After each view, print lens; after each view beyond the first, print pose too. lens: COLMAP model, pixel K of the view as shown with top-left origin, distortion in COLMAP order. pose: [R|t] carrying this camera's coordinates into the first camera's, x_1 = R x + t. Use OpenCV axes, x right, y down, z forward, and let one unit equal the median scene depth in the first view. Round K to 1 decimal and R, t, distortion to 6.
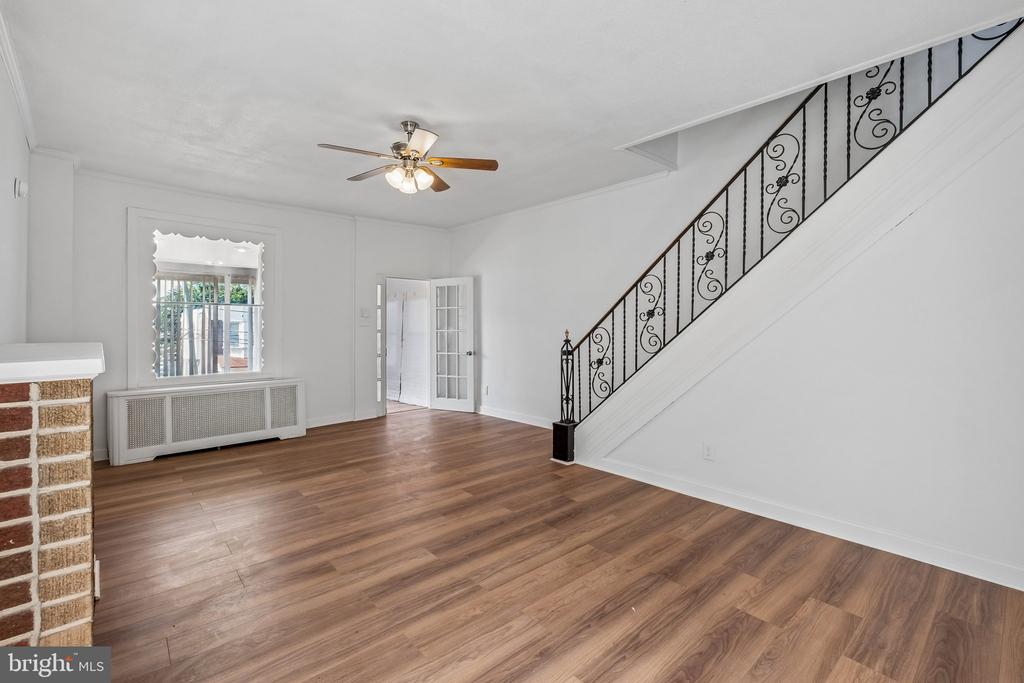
lens RADIAL K [[451.2, 0, 496.1], [0, 451.2, 328.3], [0, 0, 1]] dist [-0.003022, 0.000424]
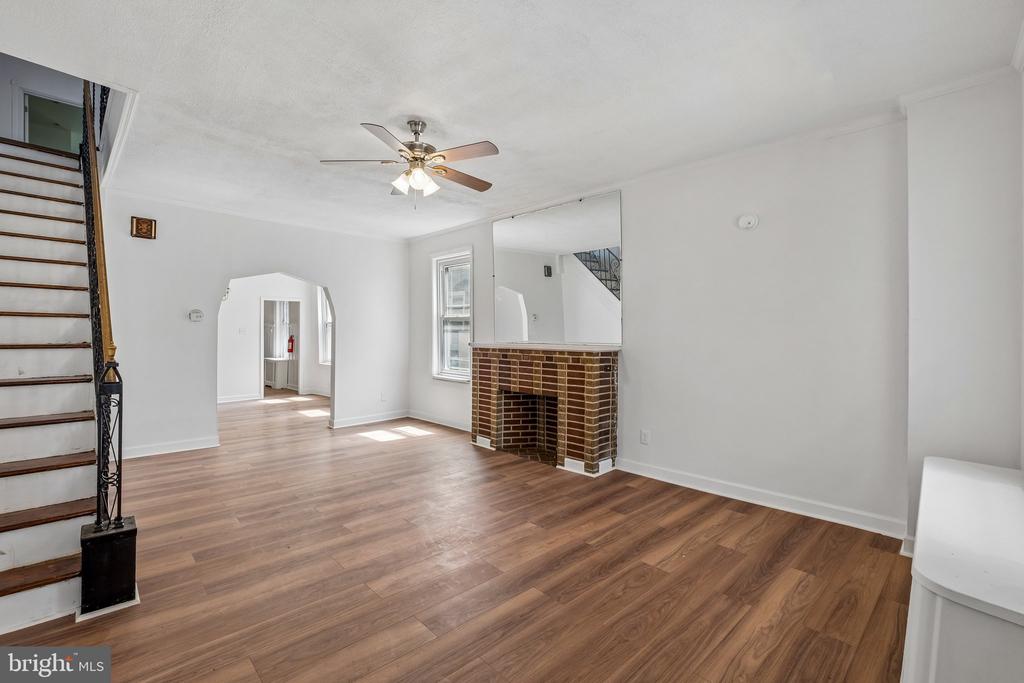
lens RADIAL K [[451.2, 0, 493.6], [0, 451.2, 331.6], [0, 0, 1]] dist [-0.003022, 0.000424]
pose [[-0.999211, -0.006597, -0.039161, -0.312225], [-0.006510, 0.999976, -0.002353, -0.013678], [0.039176, -0.002097, -0.999230, 1.900613]]
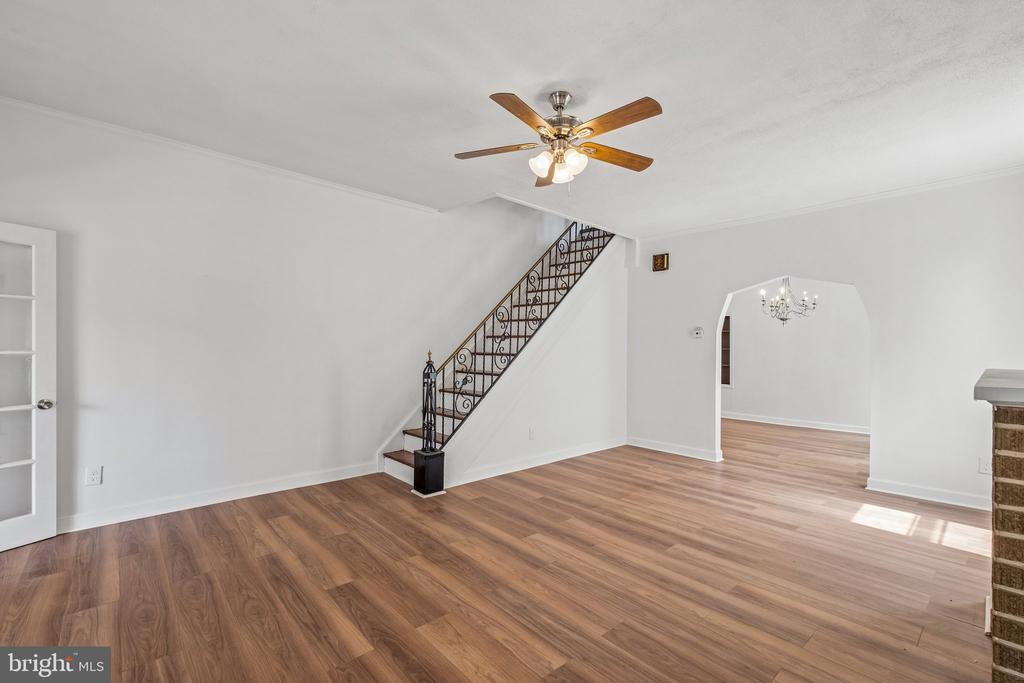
lens RADIAL K [[451.2, 0, 508.2], [0, 451.2, 344.4], [0, 0, 1]] dist [-0.003022, 0.000424]
pose [[-0.022506, 0.007087, 0.999722, -0.960201], [-0.008522, 0.999937, -0.007280, -0.004782], [-0.999710, -0.008683, -0.022444, 1.078591]]
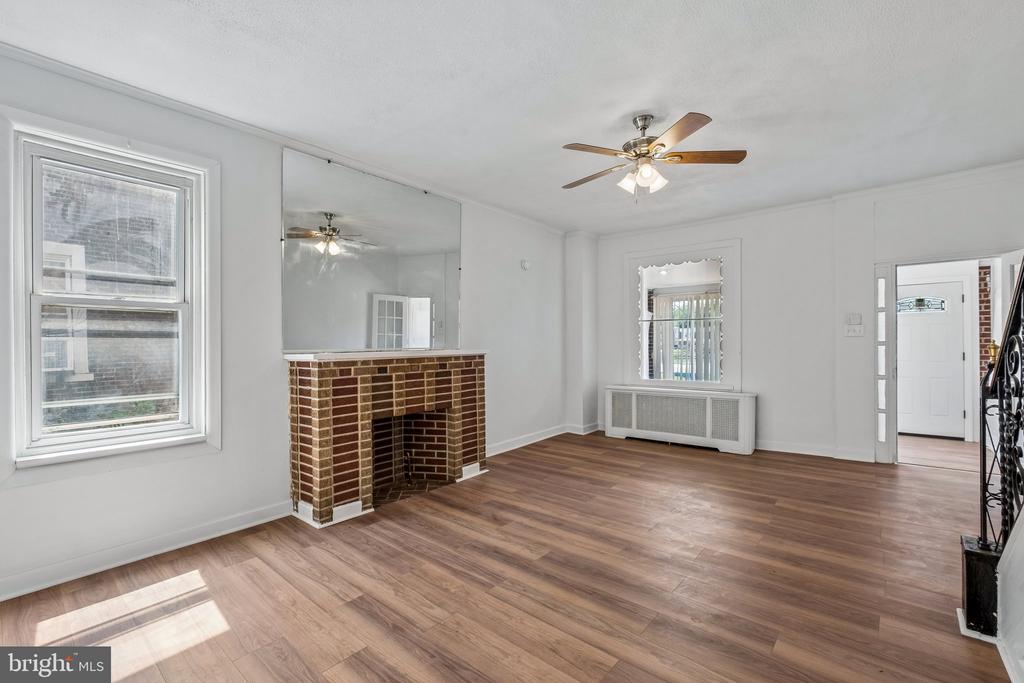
lens RADIAL K [[451.2, 0, 509.7], [0, 451.2, 341.8], [0, 0, 1]] dist [-0.003022, 0.000424]
pose [[0.158546, -0.000155, -0.987352, 0.654726], [0.006597, 0.999978, 0.000902, -0.001199], [0.987330, -0.006657, 0.158543, 0.567330]]
